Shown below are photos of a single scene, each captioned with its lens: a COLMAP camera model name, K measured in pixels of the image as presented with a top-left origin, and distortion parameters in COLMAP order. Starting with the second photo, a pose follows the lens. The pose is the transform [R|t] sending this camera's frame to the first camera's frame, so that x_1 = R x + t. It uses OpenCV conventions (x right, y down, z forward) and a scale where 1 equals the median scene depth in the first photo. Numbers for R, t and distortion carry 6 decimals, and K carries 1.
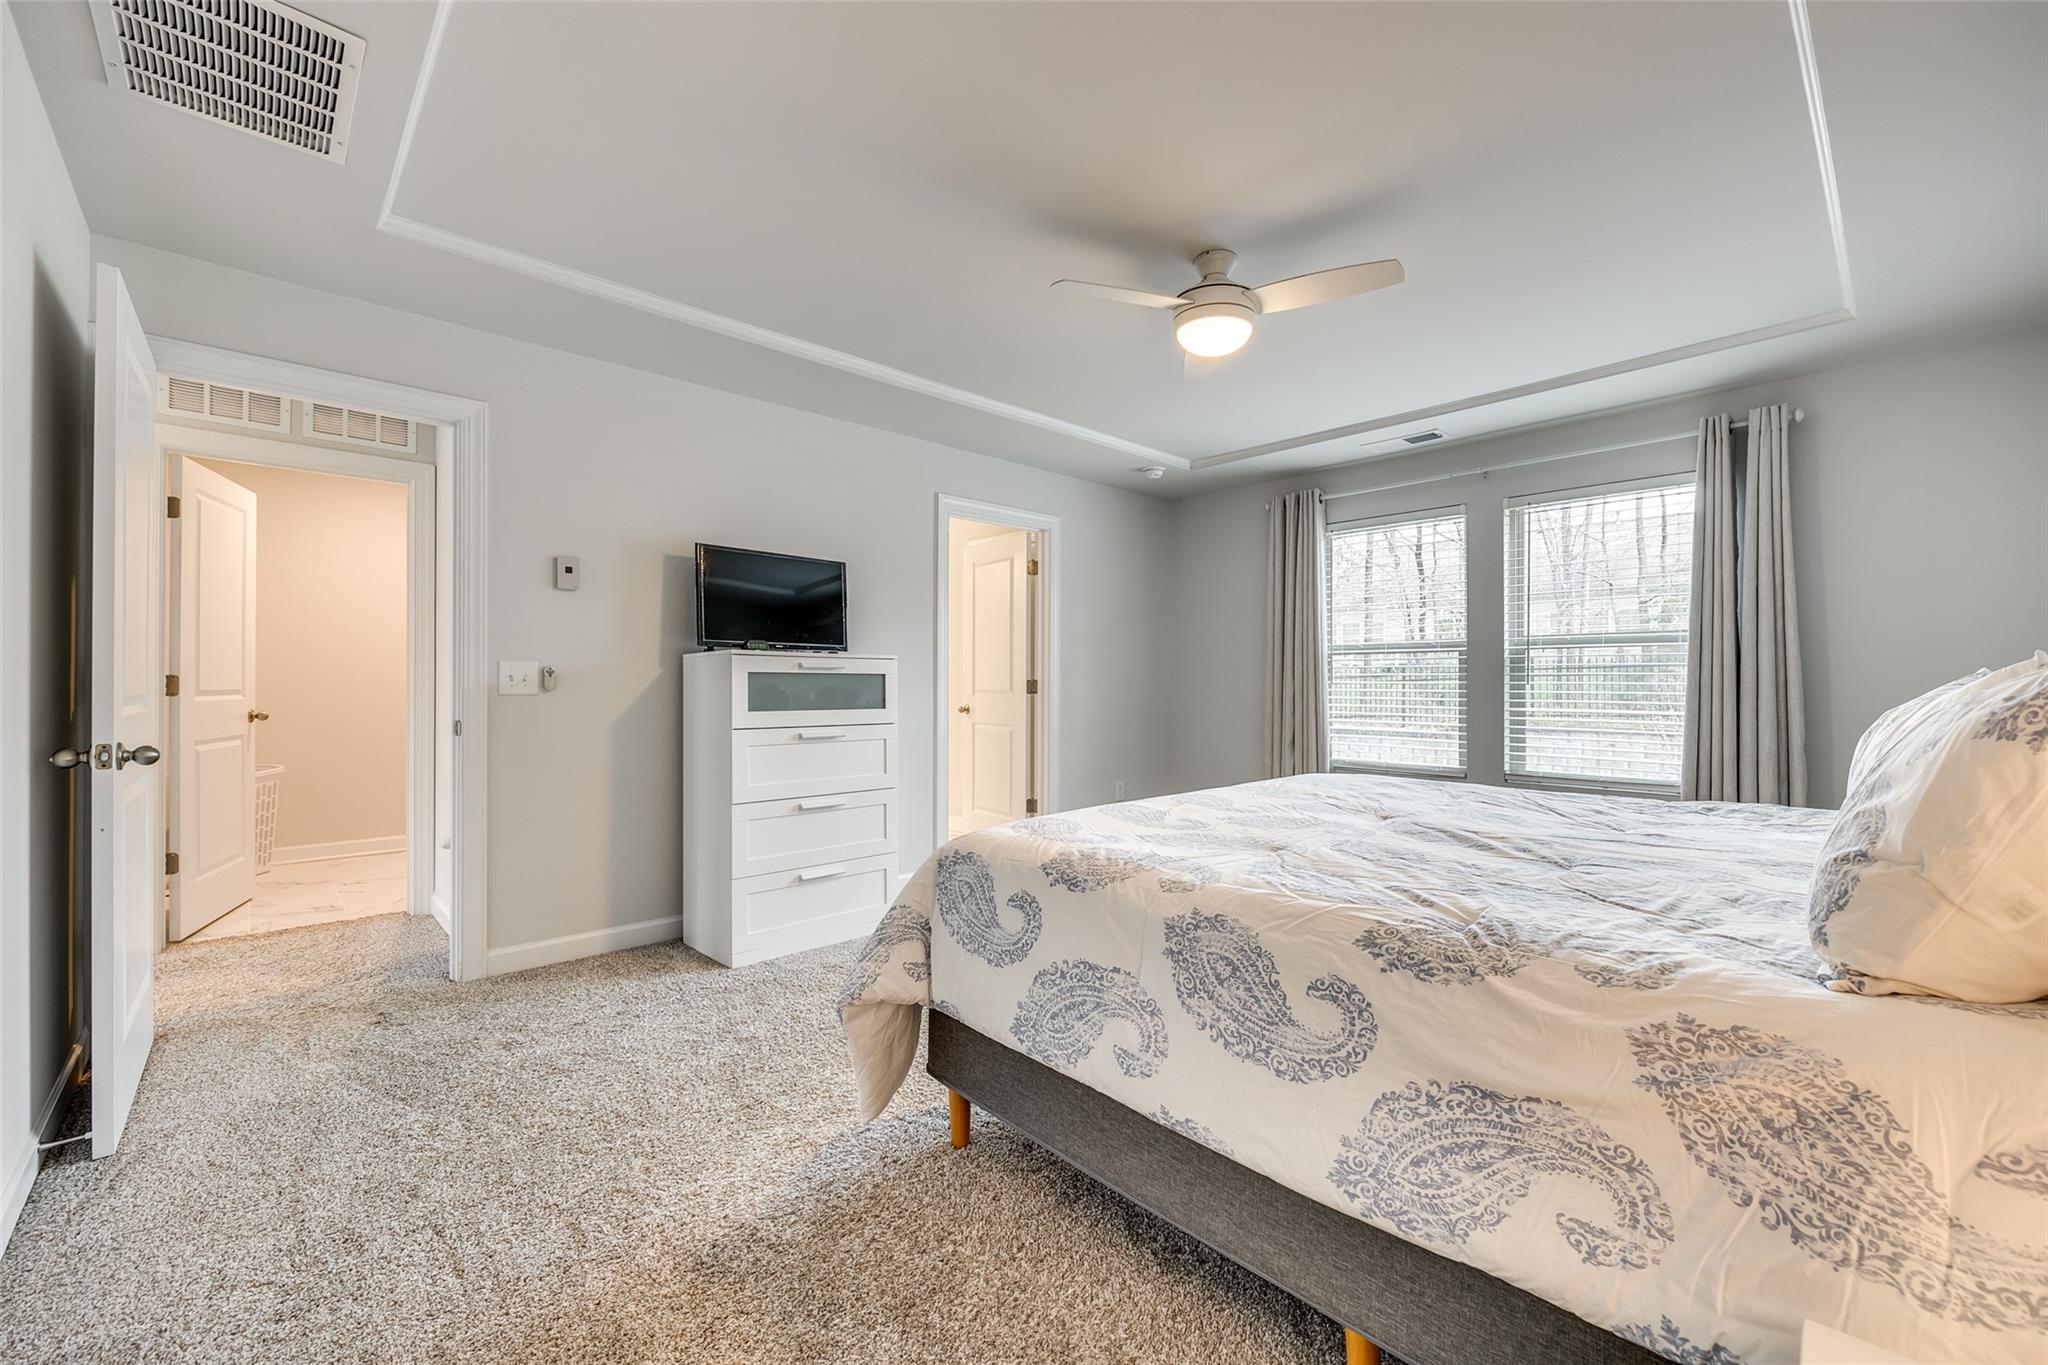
lens RADIAL K [[825.7, 0, 1028.4], [0, 825.7, 682.4], [0, 0, 1]] dist [-0.002064, 0.000322]
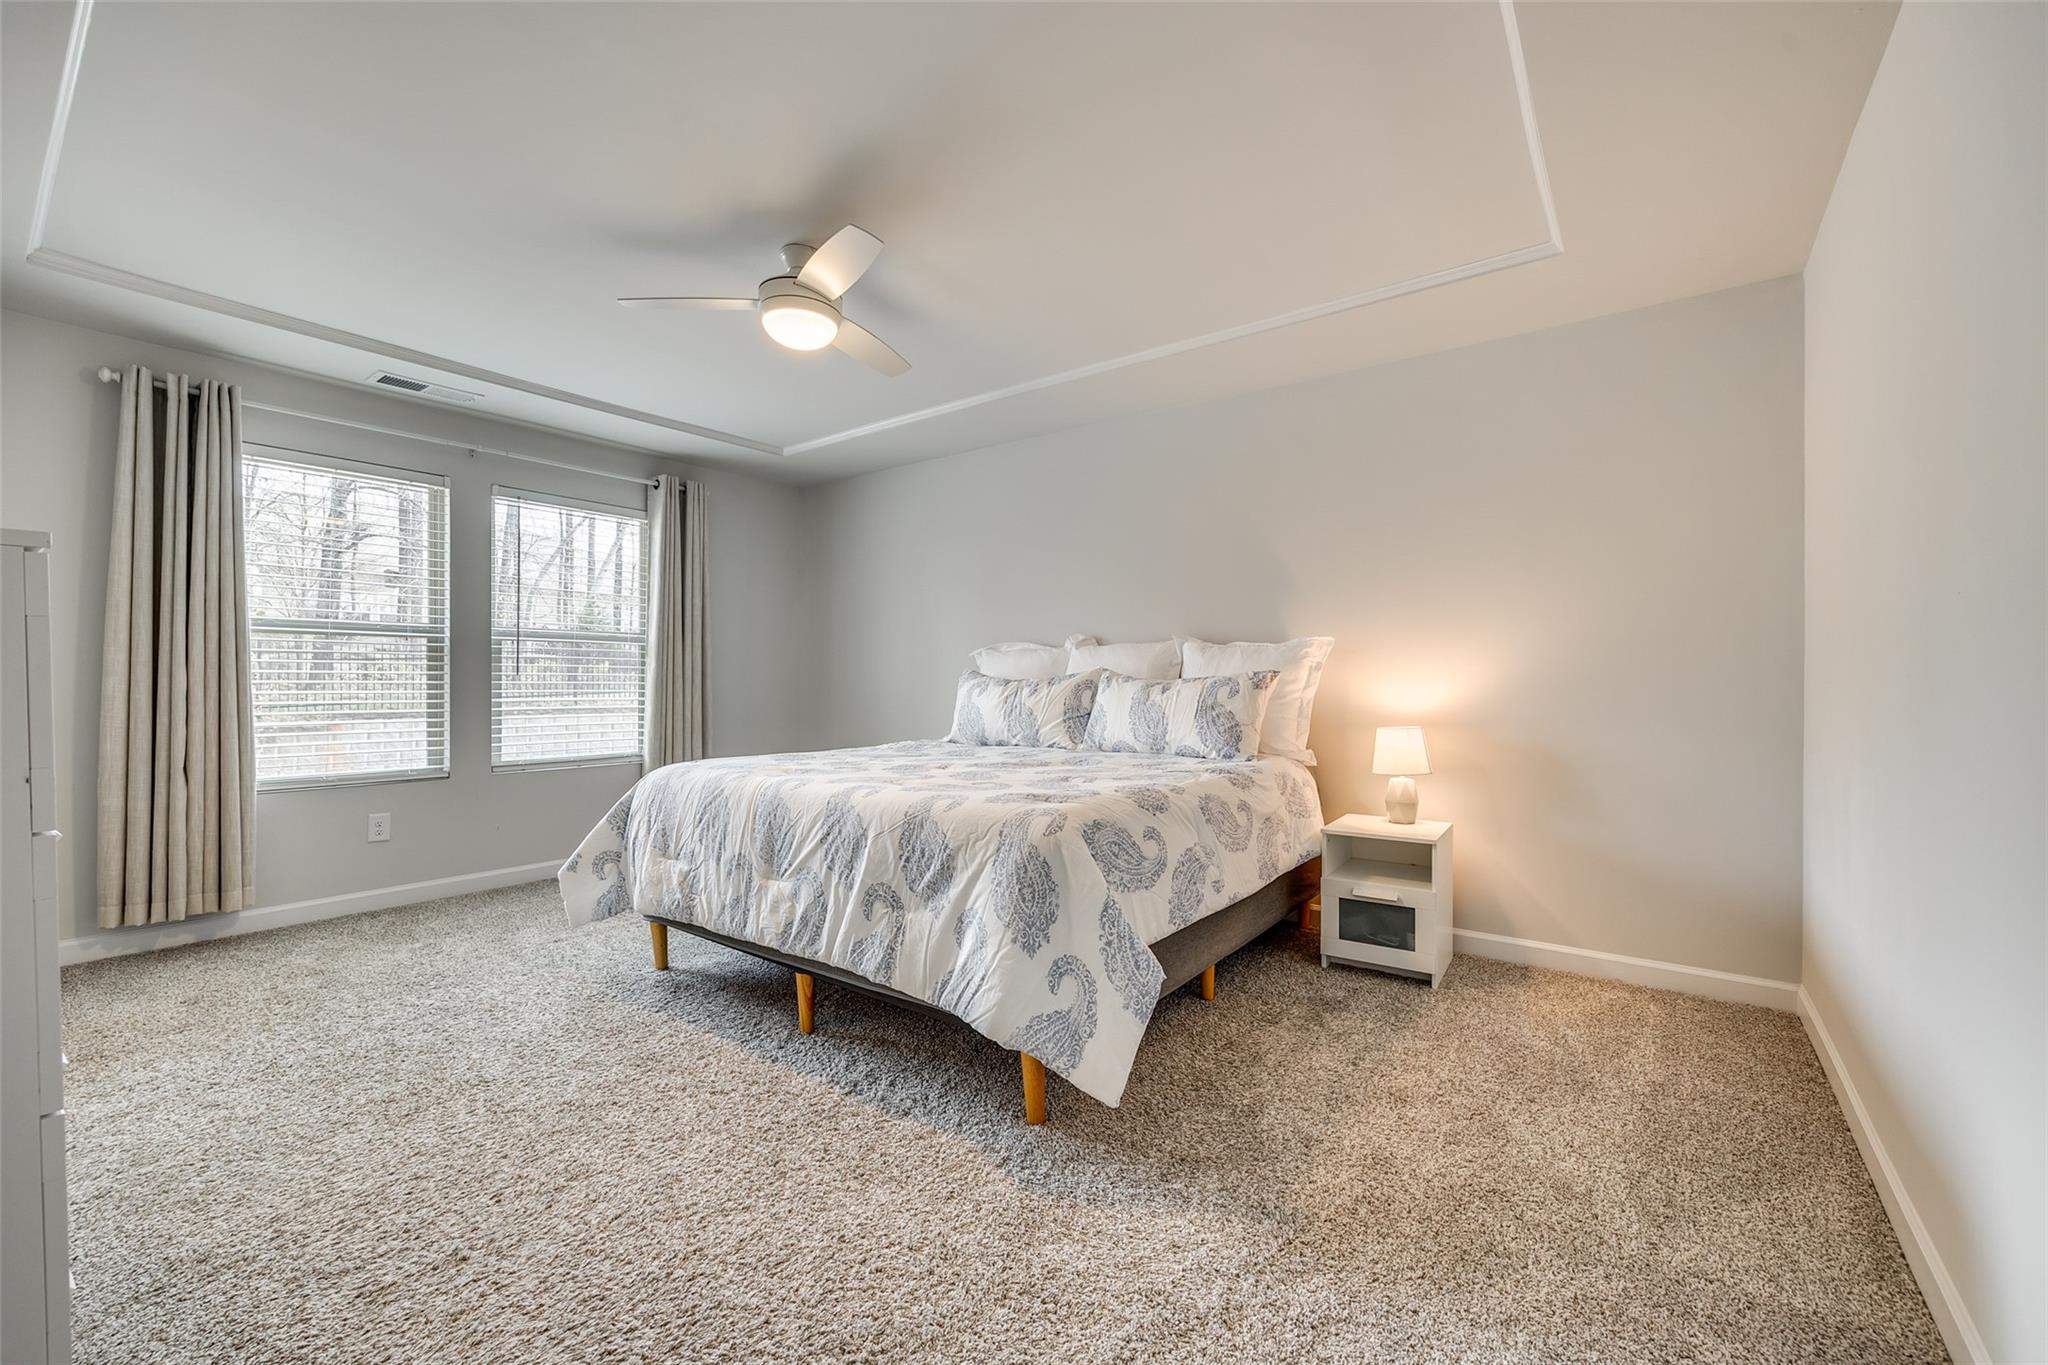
lens RADIAL K [[825.7, 0, 1028.4], [0, 825.7, 682.4], [0, 0, 1]] dist [-0.002064, 0.000322]
pose [[-0.167368, -0.001765, 0.985893, -0.480891], [-0.007498, 0.999972, 0.000518, 0.006169], [-0.985866, -0.007305, -0.167376, 0.521434]]
